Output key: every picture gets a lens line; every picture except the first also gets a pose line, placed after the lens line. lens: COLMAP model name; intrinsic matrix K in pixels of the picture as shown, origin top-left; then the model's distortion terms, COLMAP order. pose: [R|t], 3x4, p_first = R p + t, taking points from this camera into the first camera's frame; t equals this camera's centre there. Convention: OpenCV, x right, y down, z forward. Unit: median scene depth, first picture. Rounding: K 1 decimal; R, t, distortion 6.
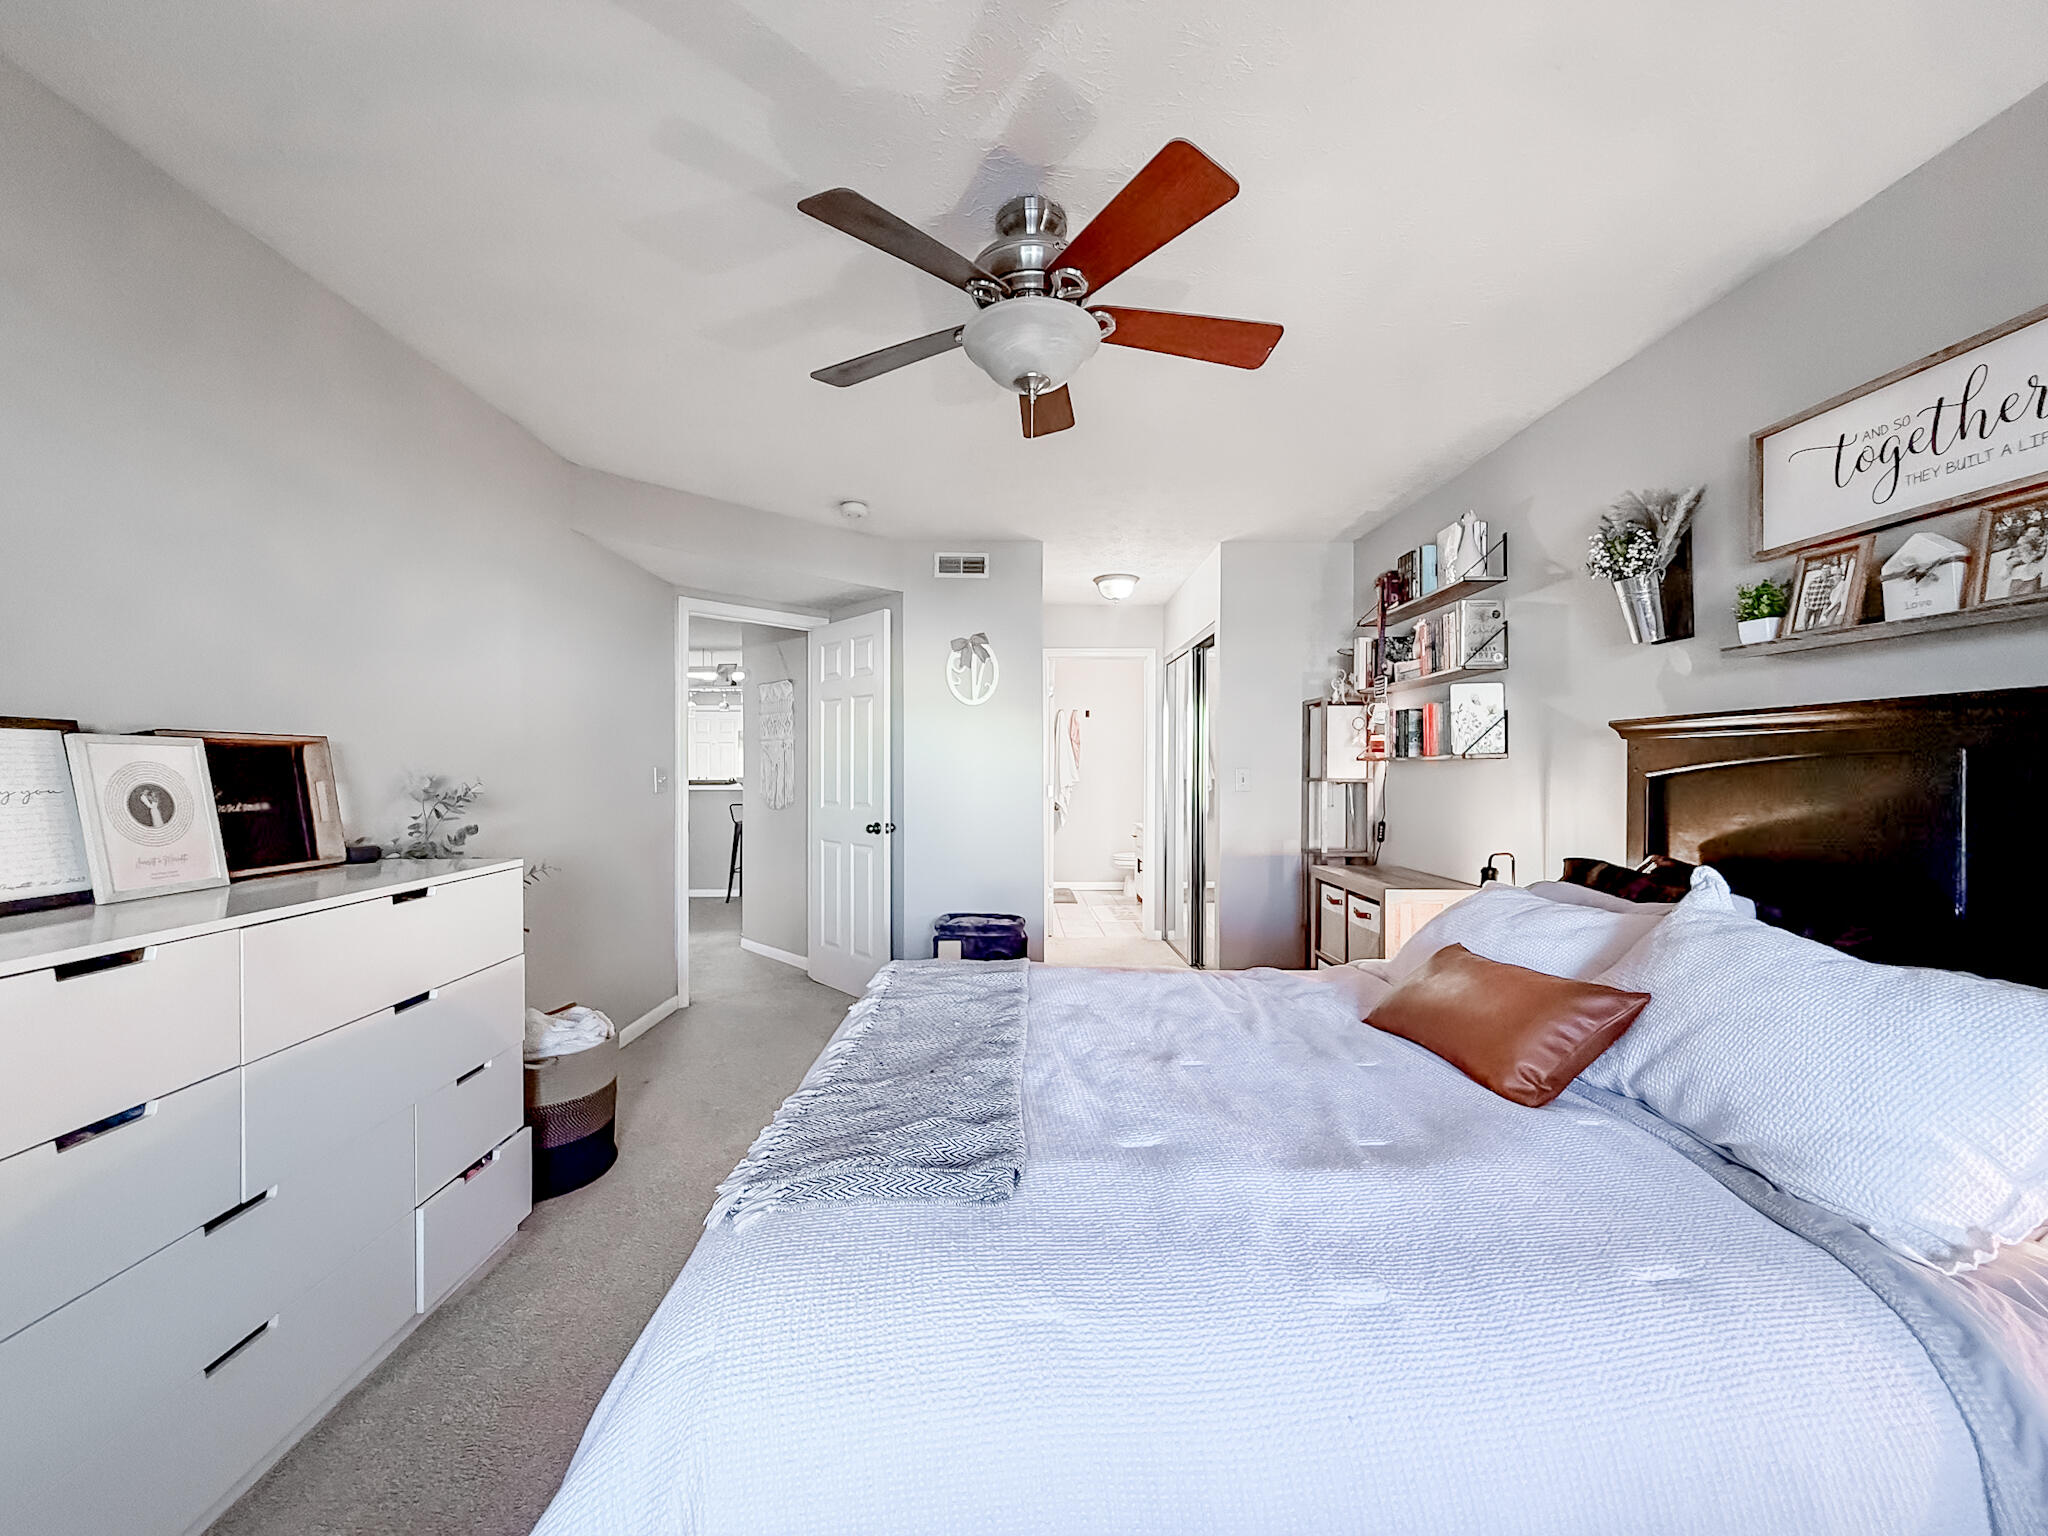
lens RADIAL K [[815.0, 0, 1014.6], [0, 815.0, 774.1], [0, 0, 1]] dist [0.000282, -0.000198]
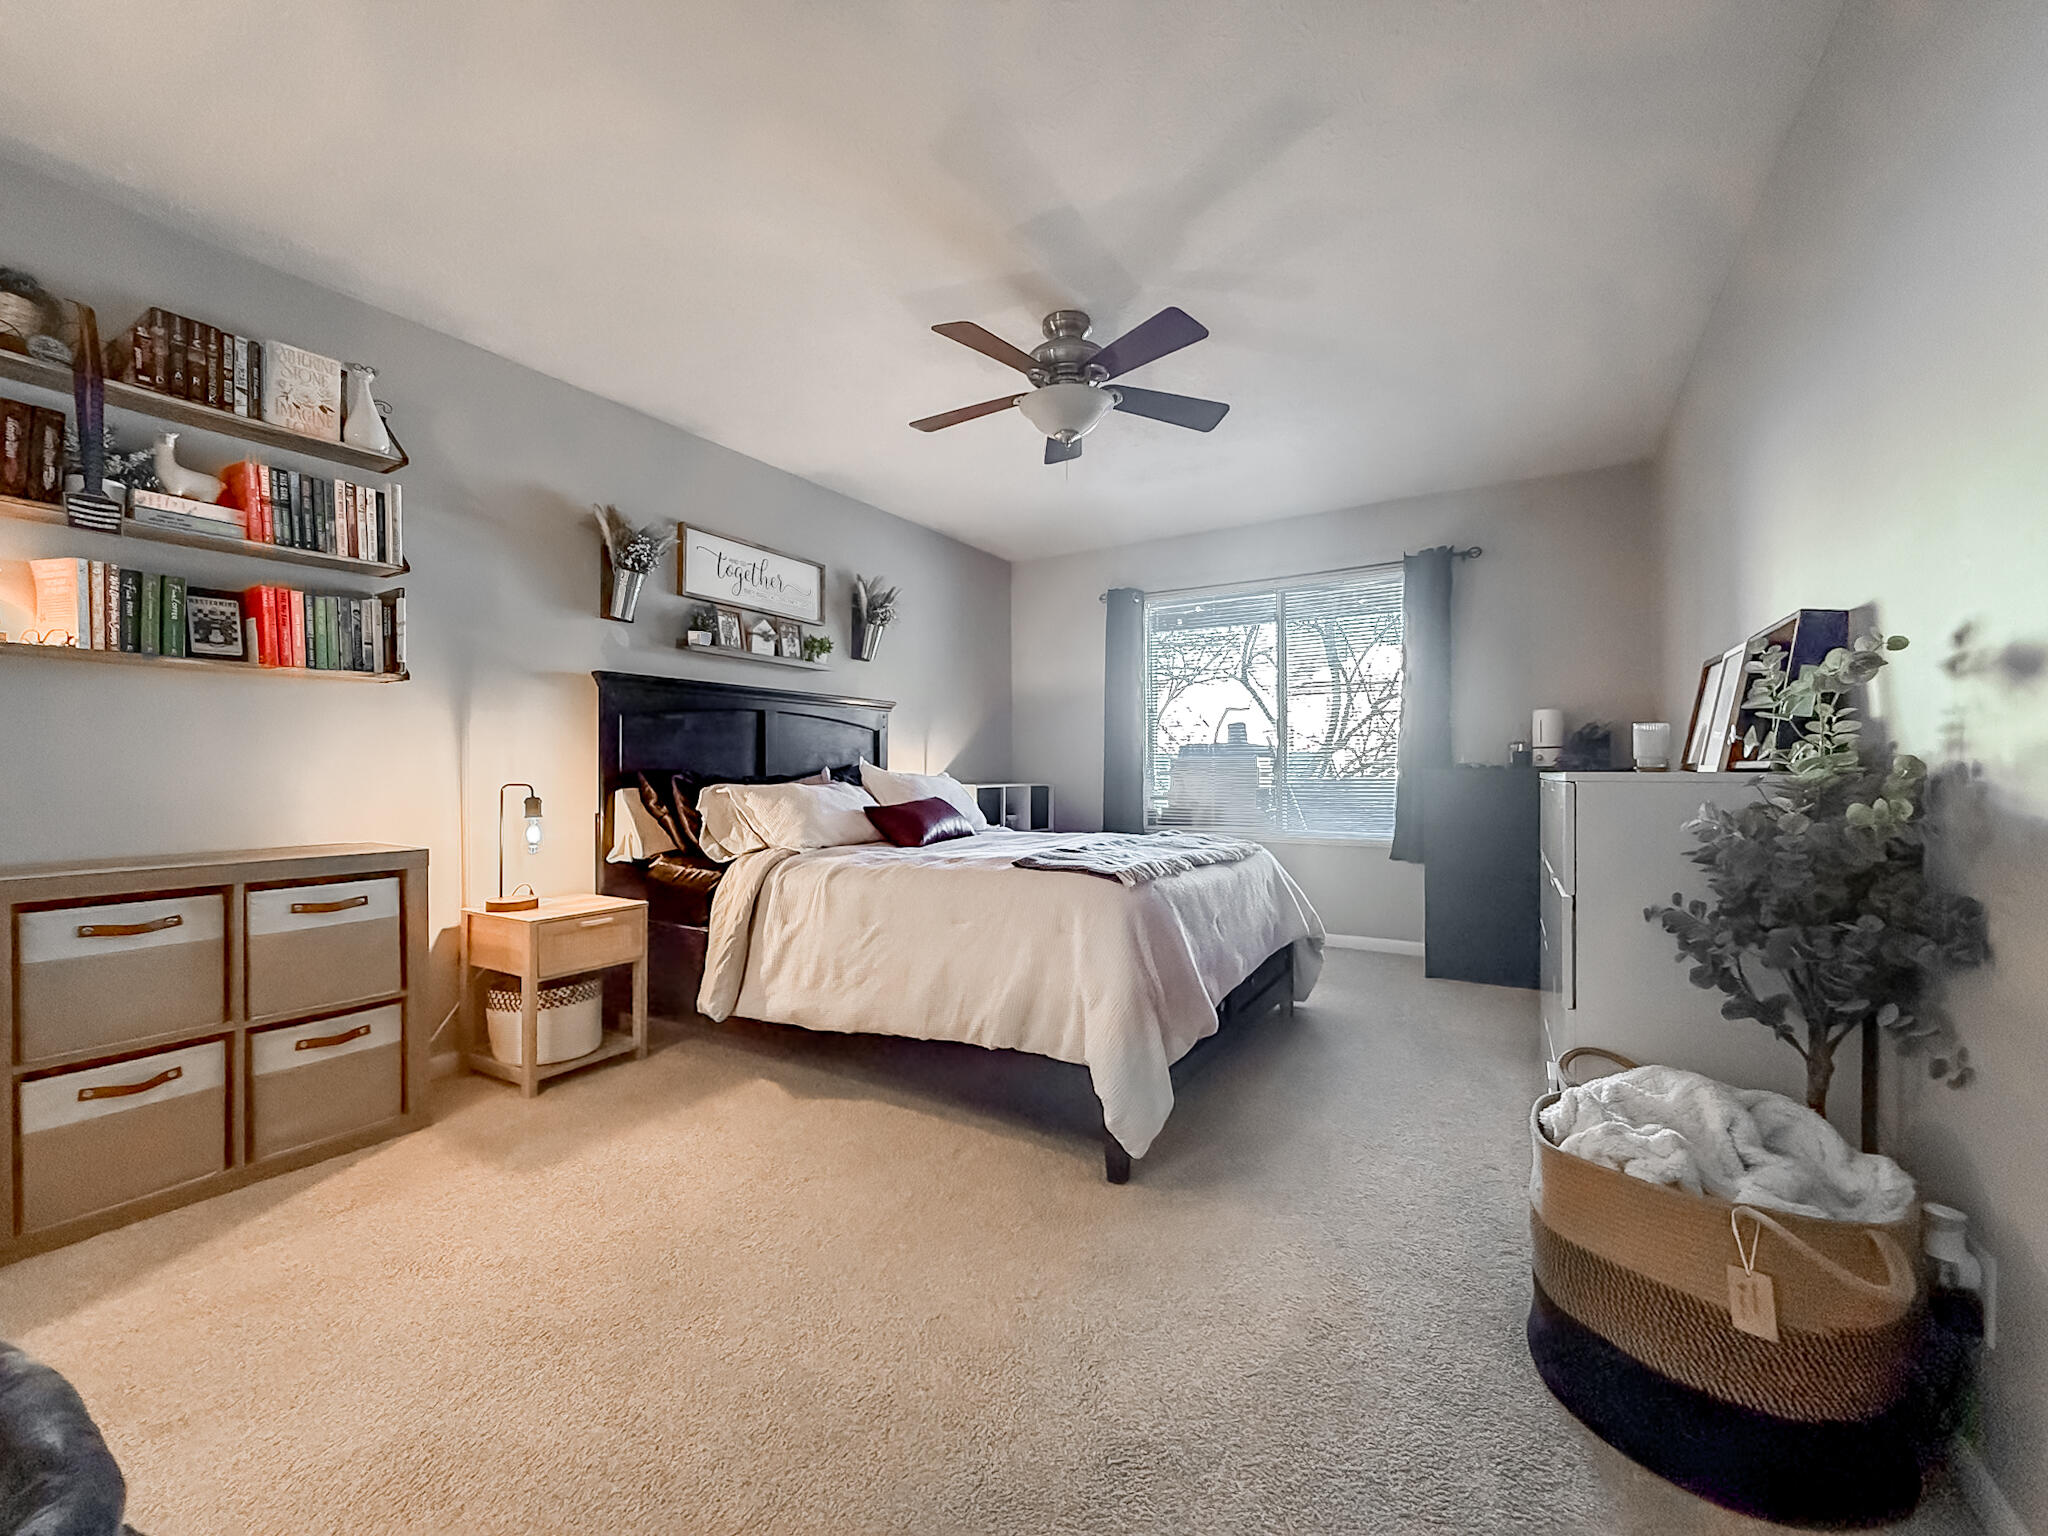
lens RADIAL K [[815.0, 0, 1014.6], [0, 815.0, 774.1], [0, 0, 1]] dist [0.000282, -0.000198]
pose [[-0.845705, -0.016026, 0.533410, -0.409803], [-0.007990, 0.999817, 0.017371, 0.056405], [-0.533591, 0.010428, -0.845678, 1.360899]]
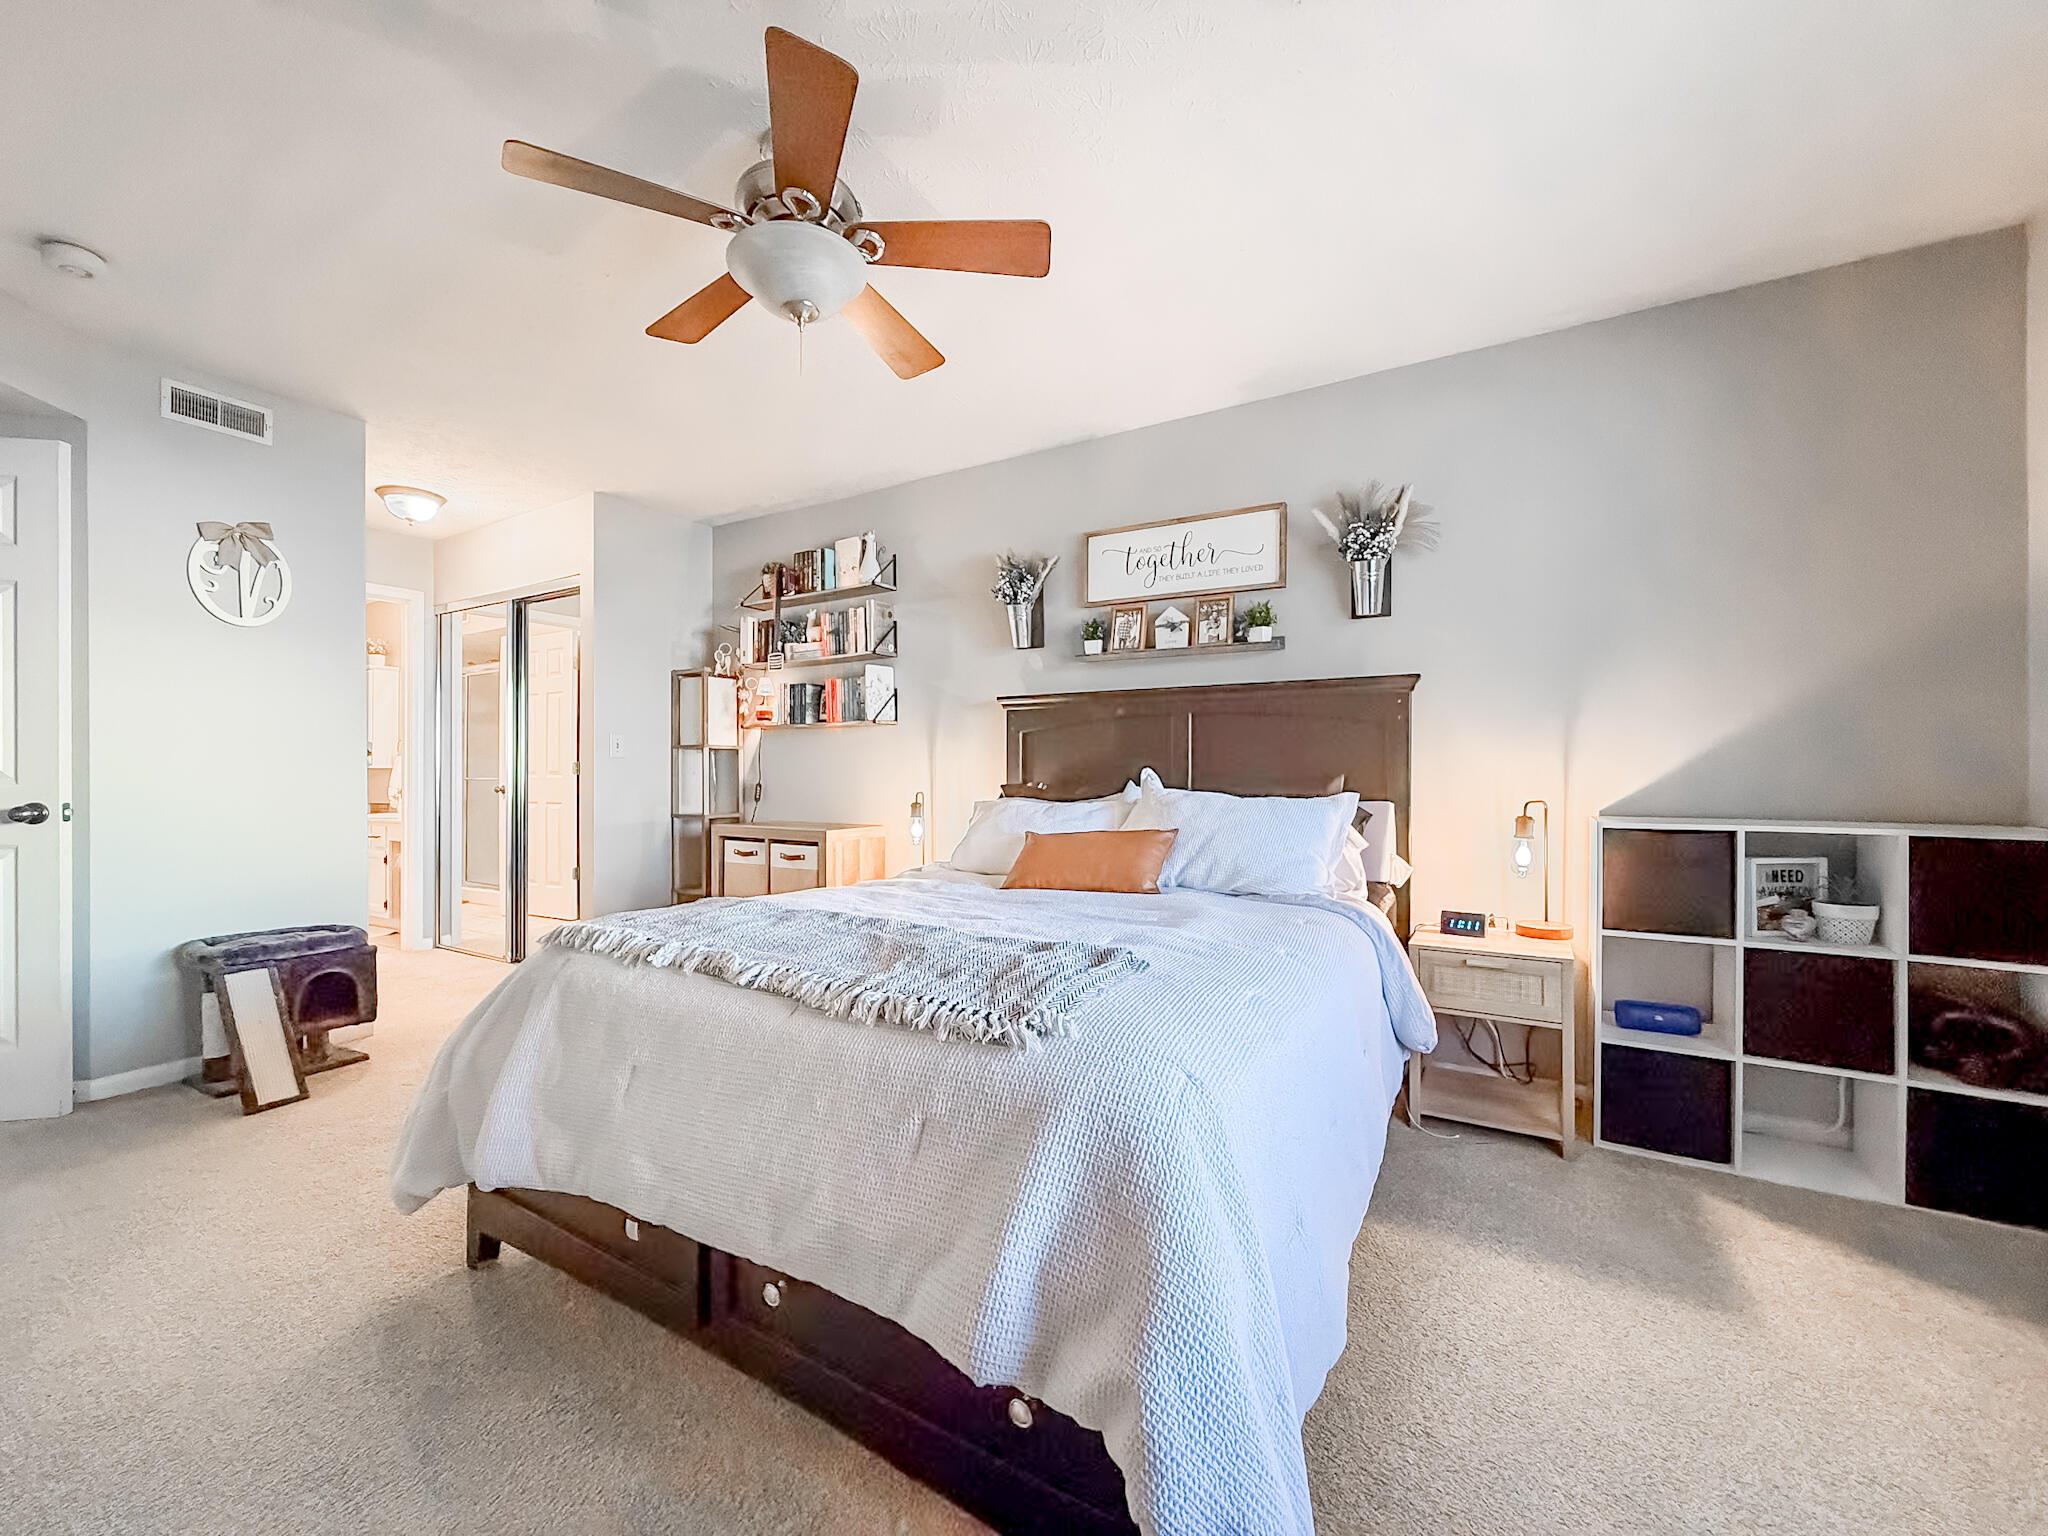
lens RADIAL K [[815.0, 0, 1014.6], [0, 815.0, 774.1], [0, 0, 1]] dist [0.000282, -0.000198]
pose [[0.523981, -0.005844, 0.851710, -0.421086], [0.005657, 0.999978, 0.003381, 0.057174], [-0.851711, 0.003047, 0.524002, 0.142420]]
